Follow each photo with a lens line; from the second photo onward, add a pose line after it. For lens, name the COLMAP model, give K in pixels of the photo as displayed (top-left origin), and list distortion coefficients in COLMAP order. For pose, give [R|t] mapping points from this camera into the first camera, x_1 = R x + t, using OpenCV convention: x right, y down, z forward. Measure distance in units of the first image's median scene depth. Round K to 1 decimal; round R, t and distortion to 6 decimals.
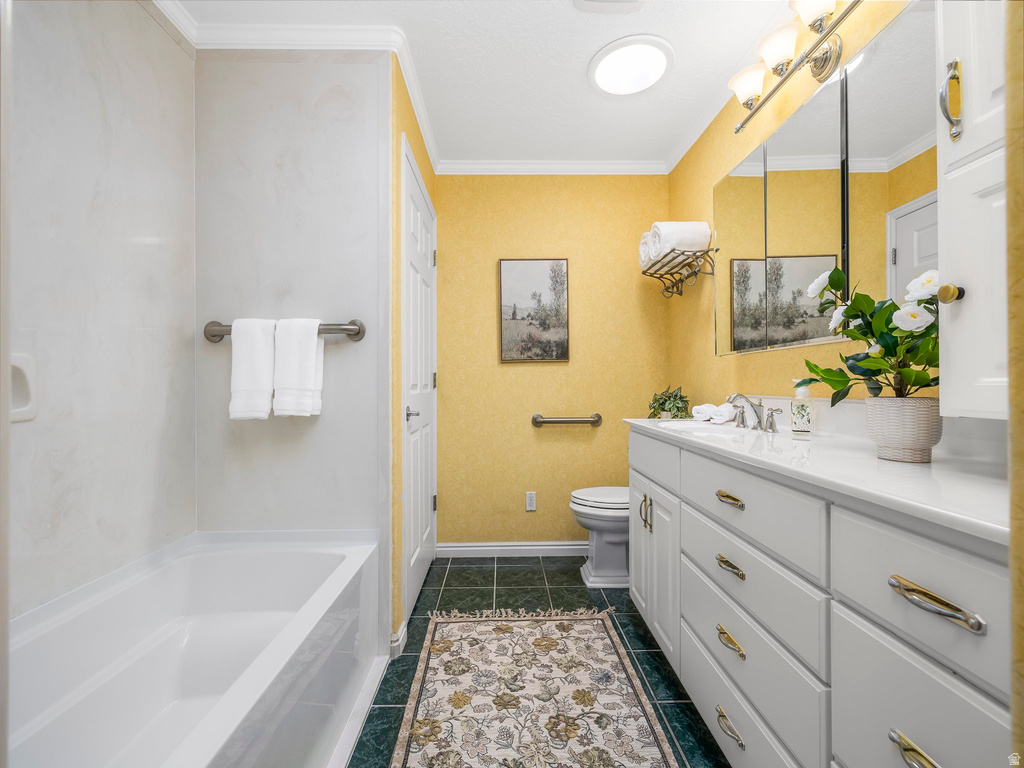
lens RADIAL K [[432.5, 0, 509.4], [0, 432.5, 383.7], [0, 0, 1]] dist [-0.001330, -0.000003]
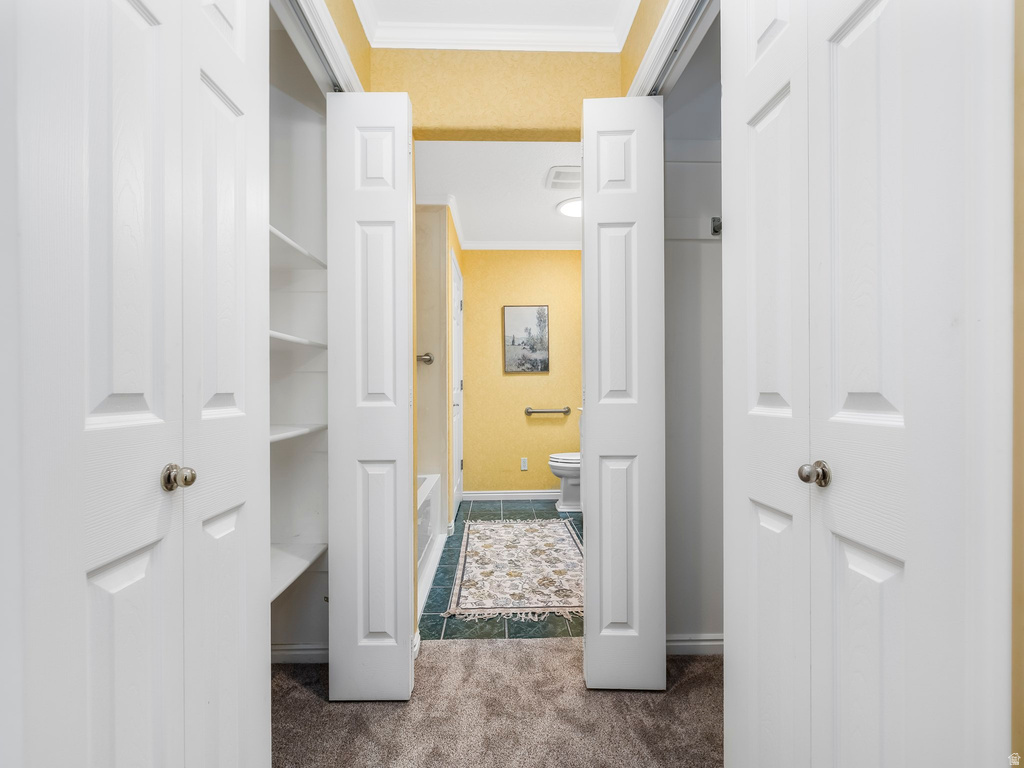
lens RADIAL K [[432.5, 0, 510.6], [0, 432.5, 388.0], [0, 0, 1]] dist [-0.001330, -0.000003]
pose [[0.999935, -0.001689, 0.011246, -0.022945], [0.001662, 0.999996, 0.002386, -0.001326], [-0.011250, -0.002367, 0.999934, -0.773504]]
